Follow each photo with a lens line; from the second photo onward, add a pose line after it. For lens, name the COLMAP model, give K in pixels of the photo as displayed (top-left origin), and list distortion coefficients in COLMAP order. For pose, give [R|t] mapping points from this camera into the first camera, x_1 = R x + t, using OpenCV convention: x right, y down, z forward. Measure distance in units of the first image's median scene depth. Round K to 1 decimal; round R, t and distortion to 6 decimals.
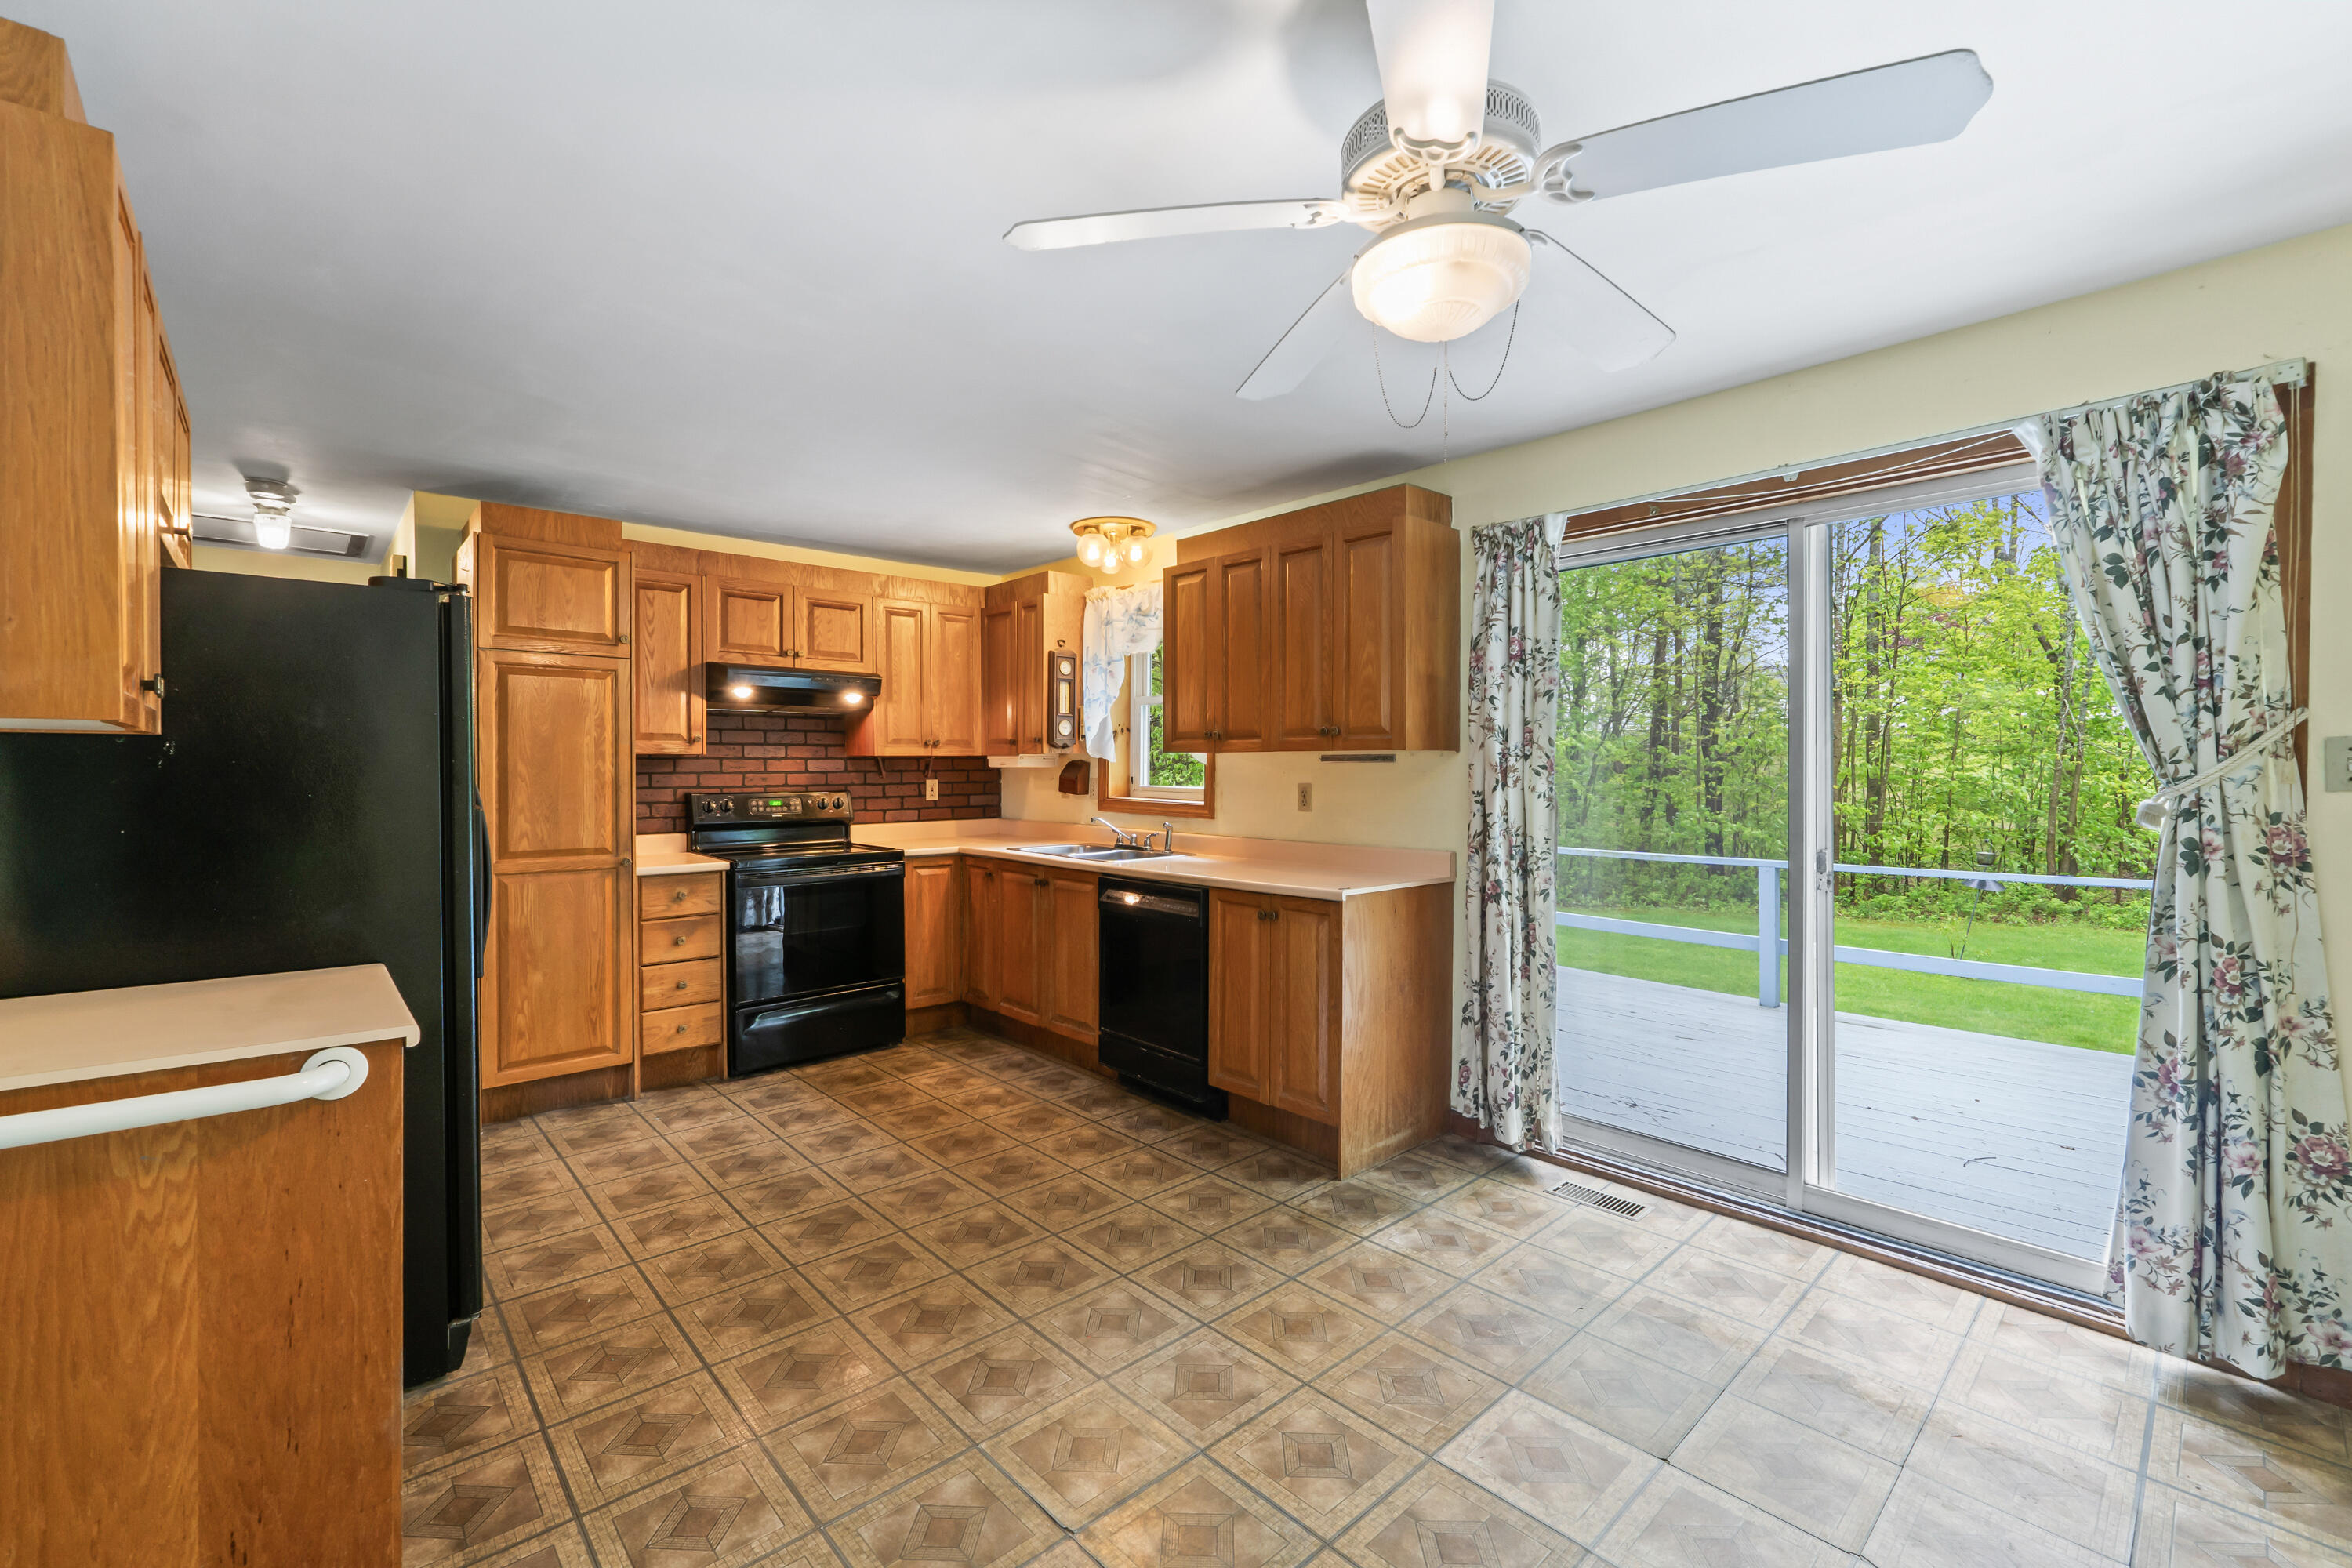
lens RADIAL K [[985.2, 0, 1179.0], [0, 985.2, 780.5], [0, 0, 1]] dist [-0.005825, -0.000926]
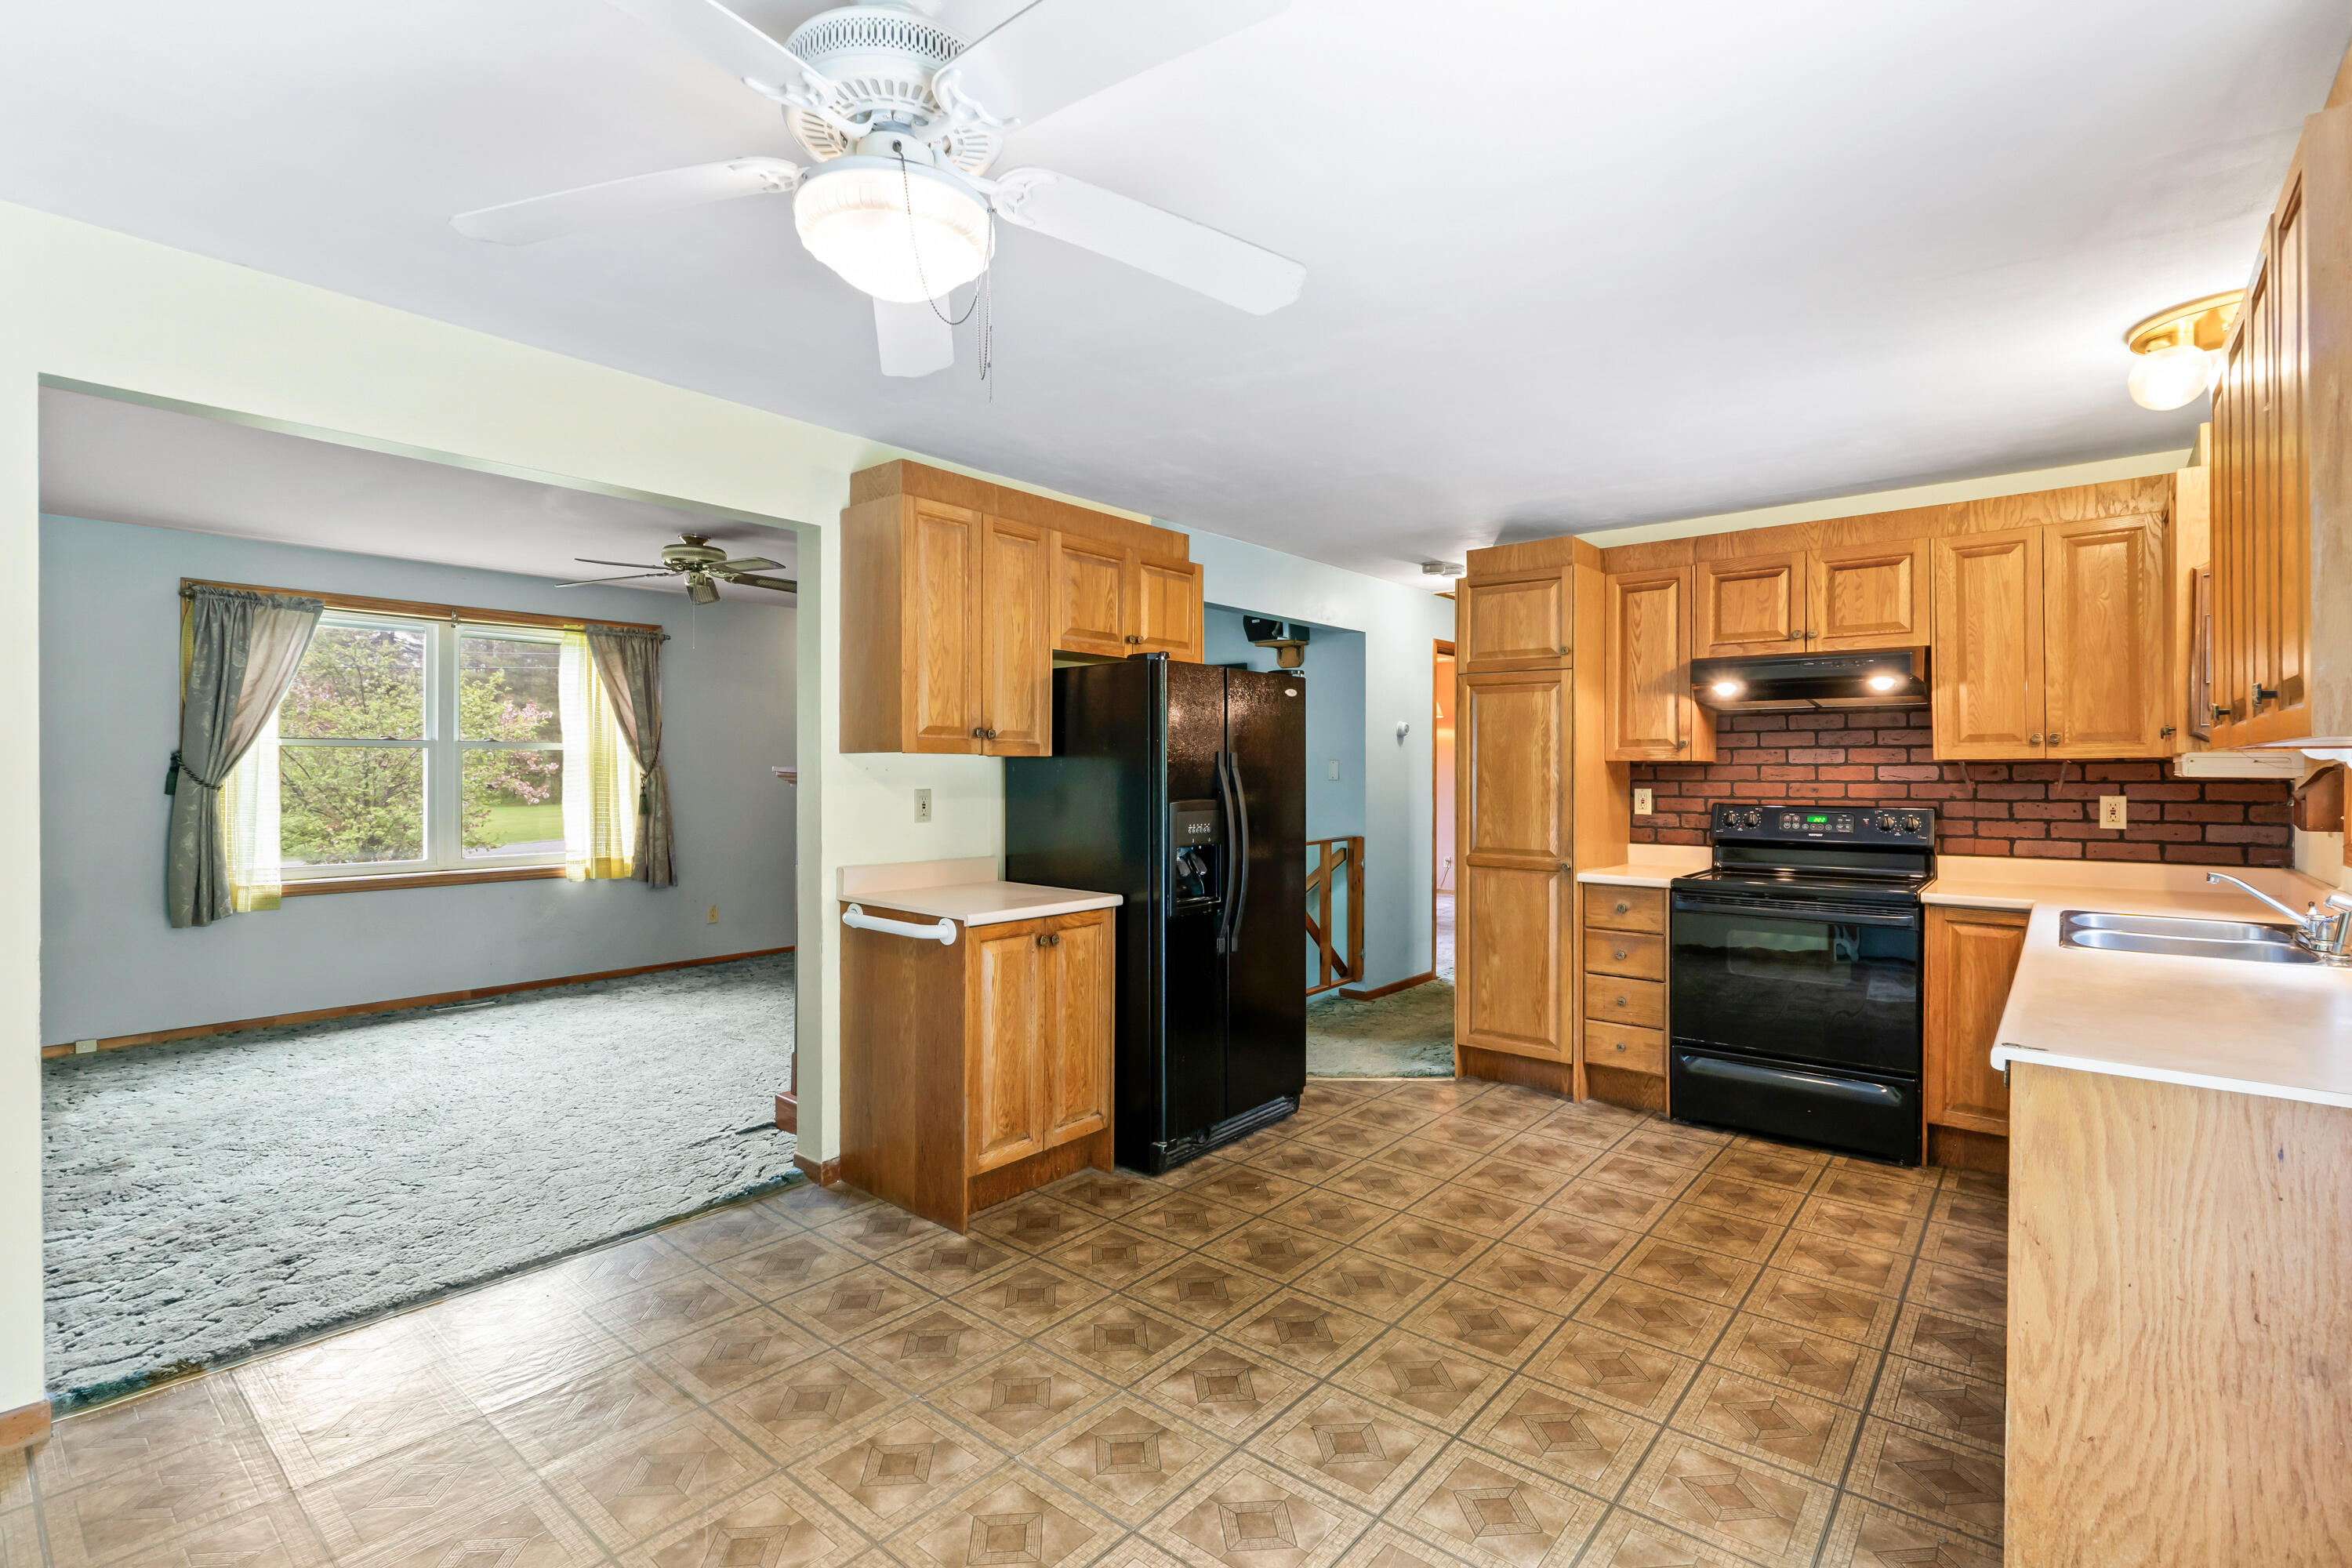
lens RADIAL K [[1079.1, 0, 1178.5], [0, 1079.1, 772.4], [0, 0, 1]] dist [-0.000703, -0.000882]
pose [[0.136599, 0.001645, -0.990625, 0.550306], [-0.017105, 0.999853, -0.000698, -0.008455], [0.990479, 0.017040, 0.136607, 0.487304]]
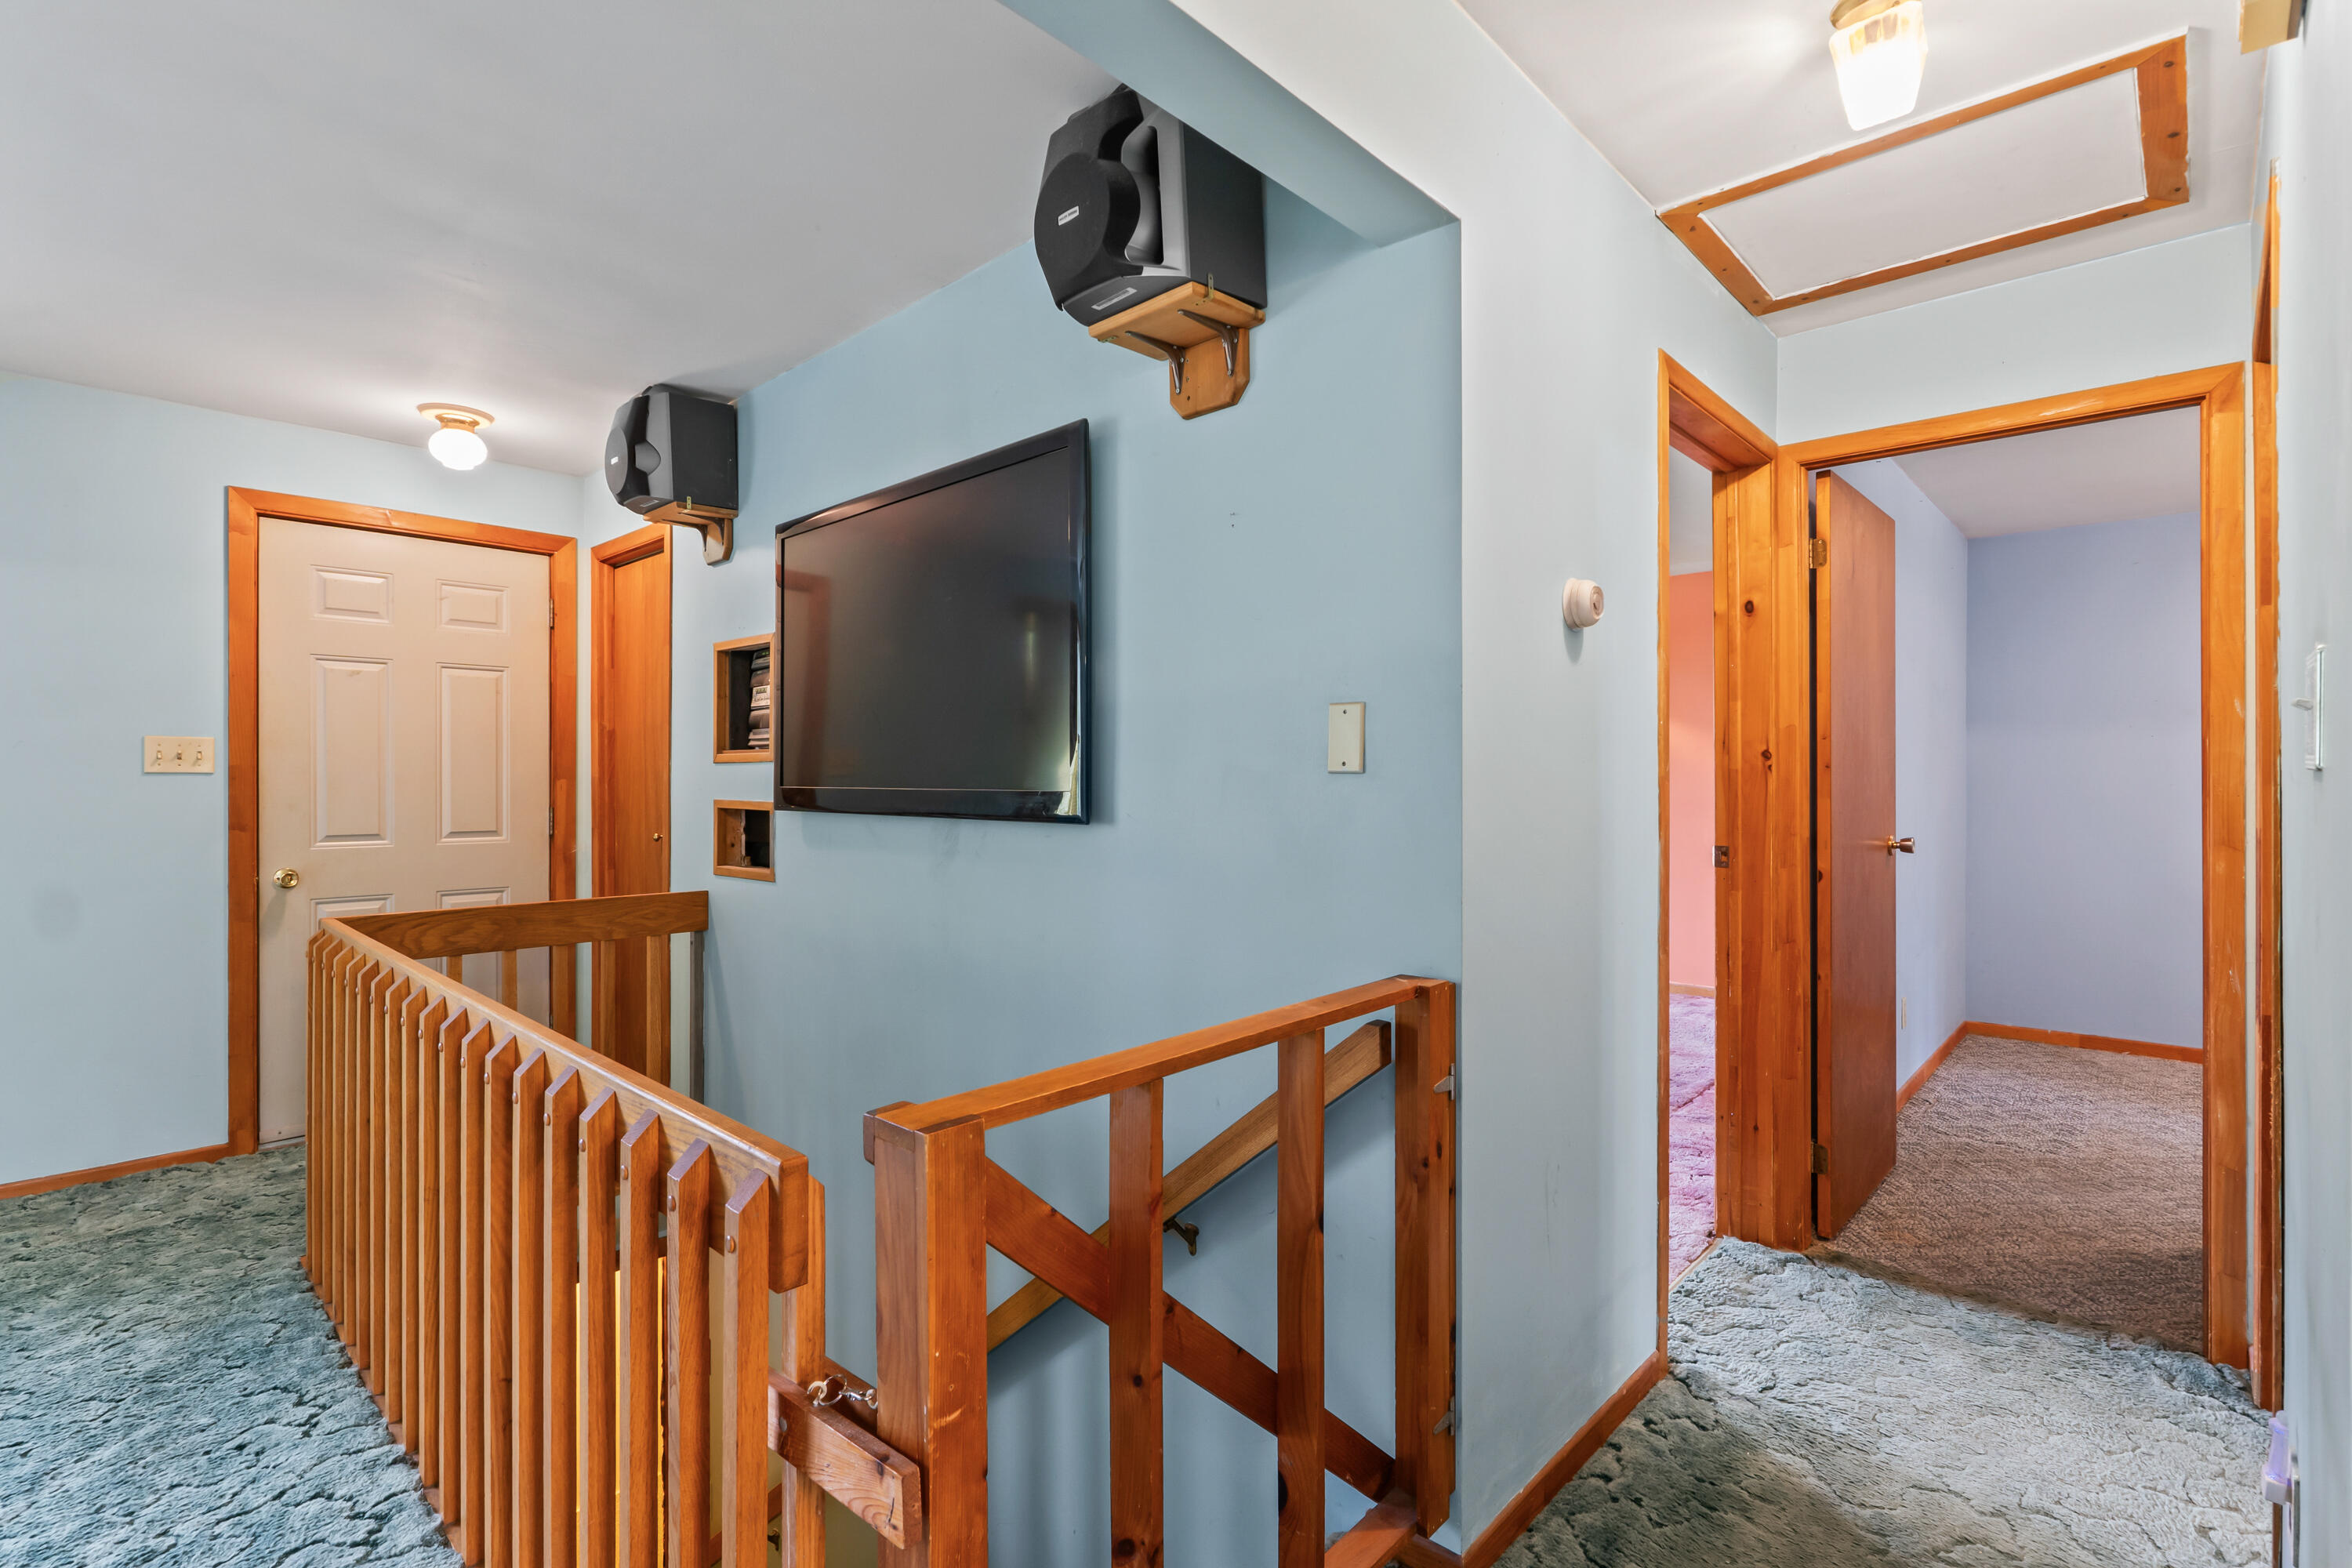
lens RADIAL K [[1079.1, 0, 1166.9], [0, 1079.1, 783.9], [0, 0, 1]] dist [-0.000703, -0.000882]
pose [[0.069886, 0.000158, -0.997555, -0.669898], [-0.014942, 0.999888, -0.000889, 0.005556], [0.997443, 0.014967, 0.069881, 0.862631]]
